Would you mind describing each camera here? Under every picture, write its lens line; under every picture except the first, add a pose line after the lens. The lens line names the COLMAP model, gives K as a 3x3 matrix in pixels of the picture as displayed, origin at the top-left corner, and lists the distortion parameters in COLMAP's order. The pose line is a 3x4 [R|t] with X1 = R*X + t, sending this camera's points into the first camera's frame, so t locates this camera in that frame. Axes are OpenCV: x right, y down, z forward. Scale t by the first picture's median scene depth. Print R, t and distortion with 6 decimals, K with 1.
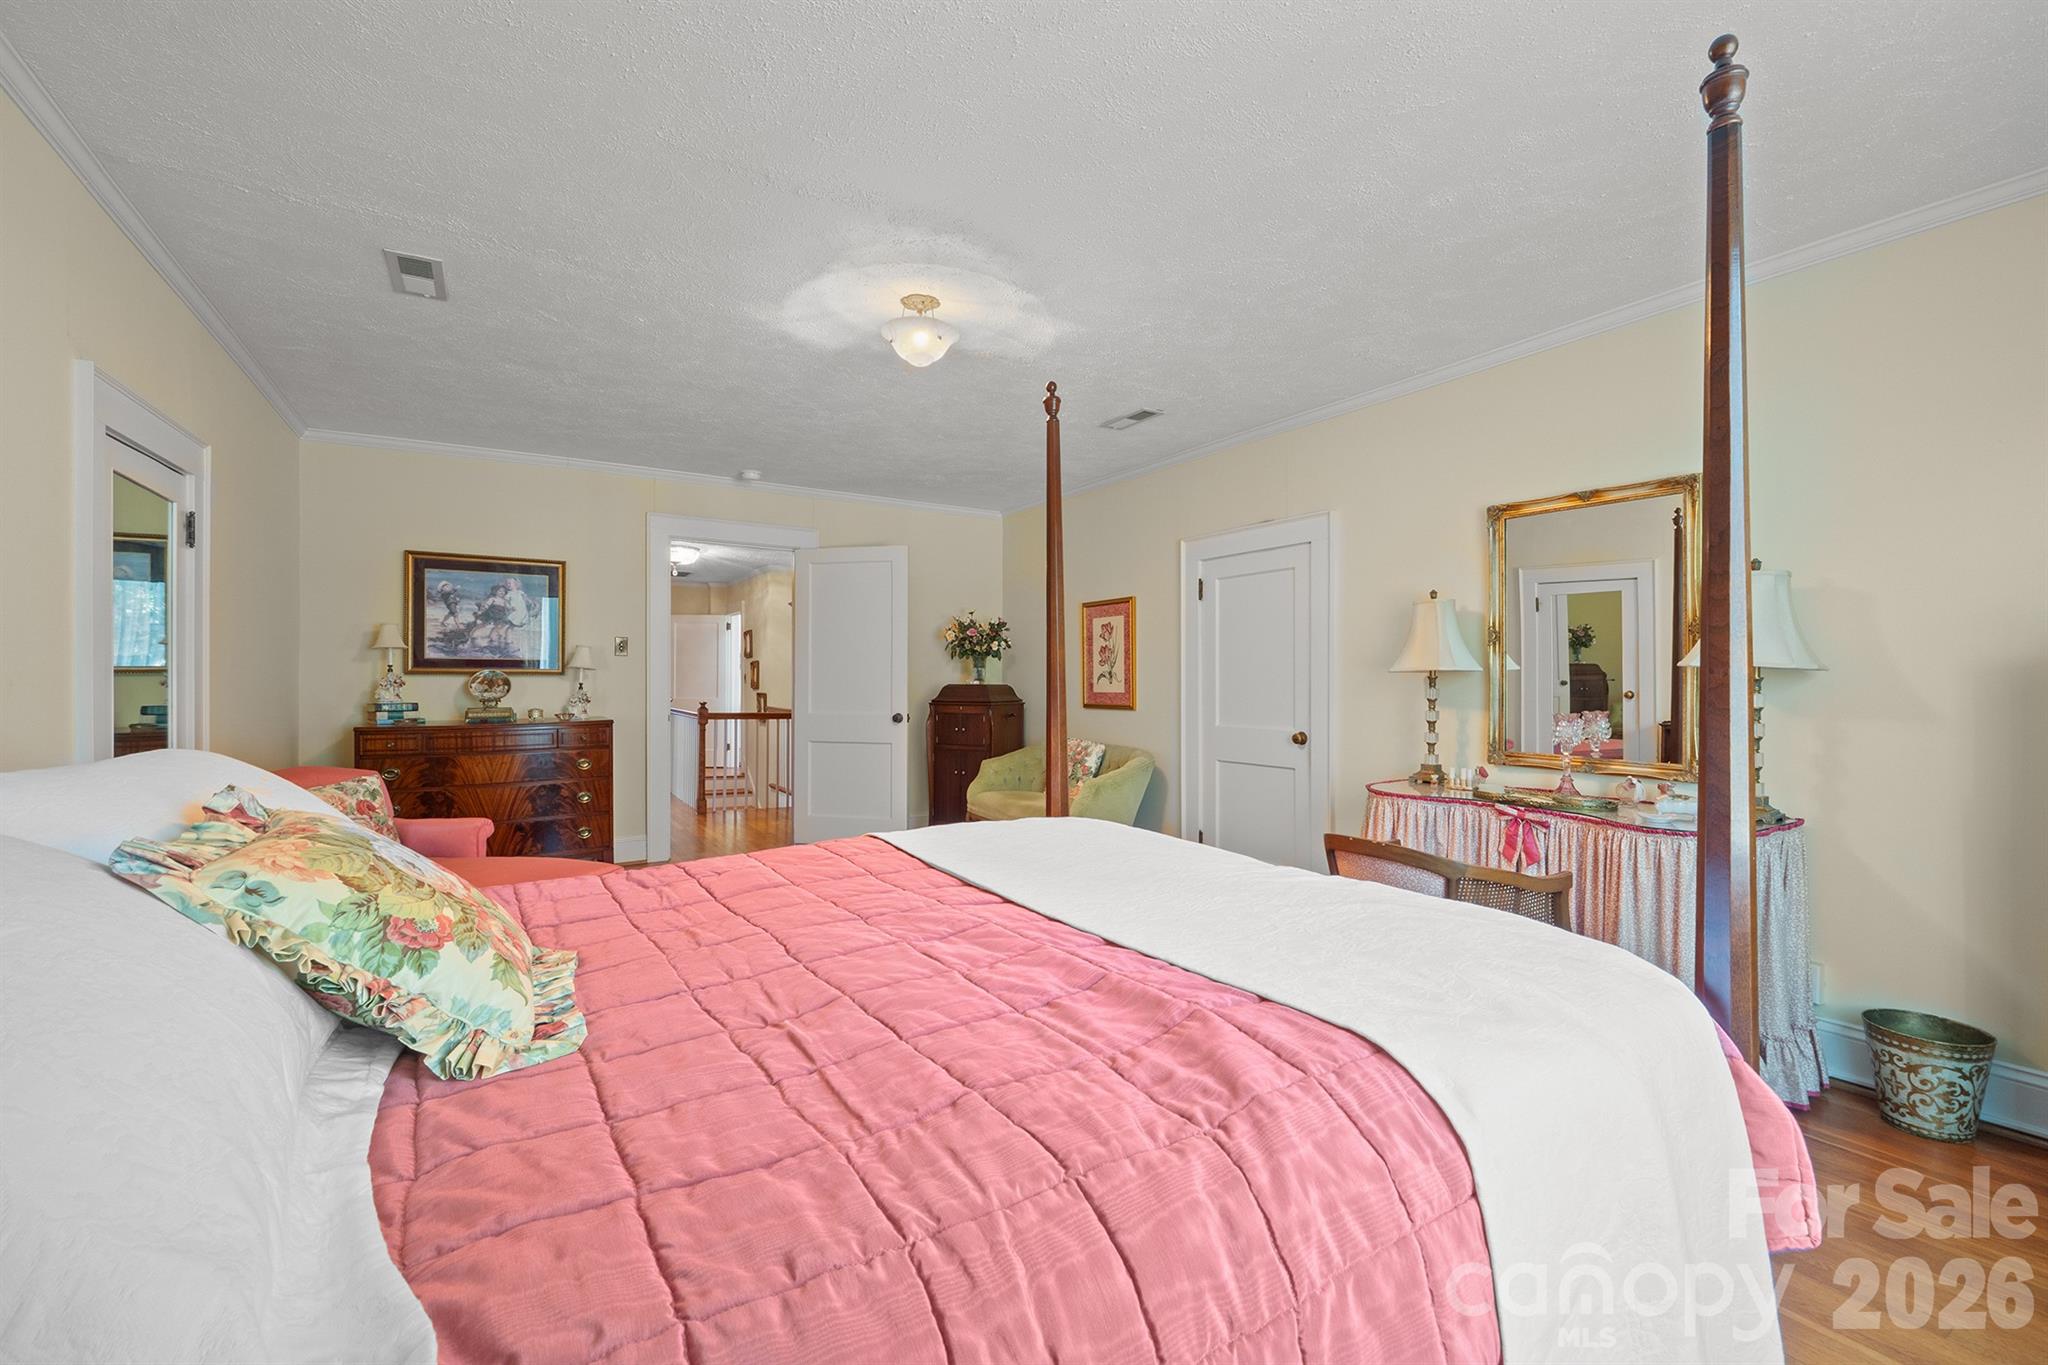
lens RADIAL K [[868.6, 0, 1029.2], [0, 868.6, 680.7], [0, 0, 1]] dist [-0.008541, -0.000352]
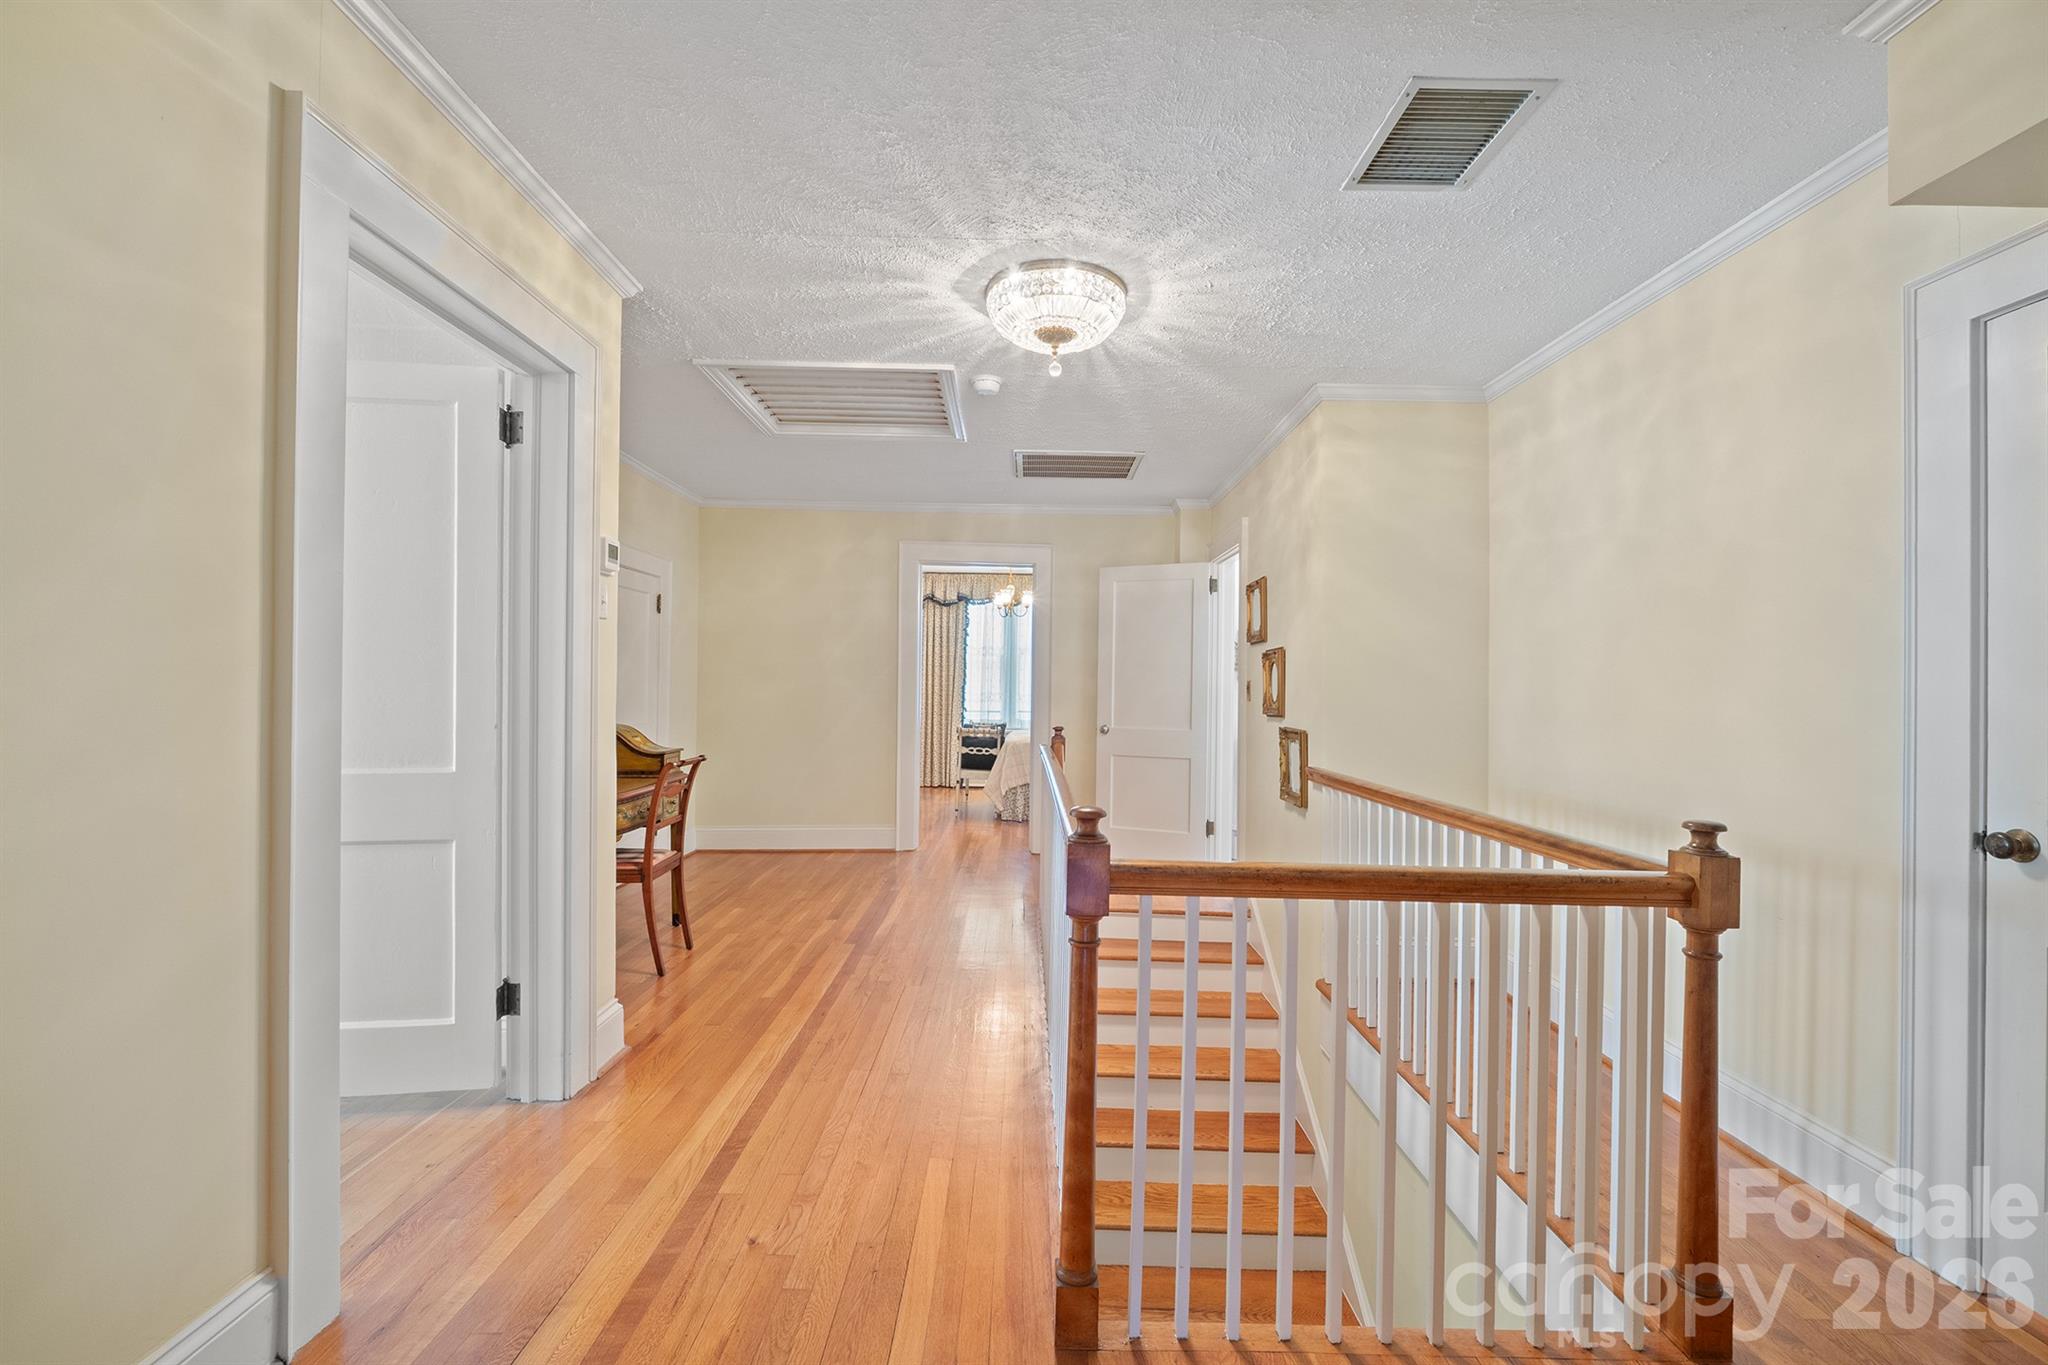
lens RADIAL K [[868.6, 0, 1021.6], [0, 868.6, 685.9], [0, 0, 1]] dist [-0.008541, -0.000352]
pose [[0.850932, 0.007832, -0.525217, -0.203751], [-0.008595, 0.999963, 0.000985, -0.004670], [0.525205, 0.003676, 0.850968, 0.592811]]
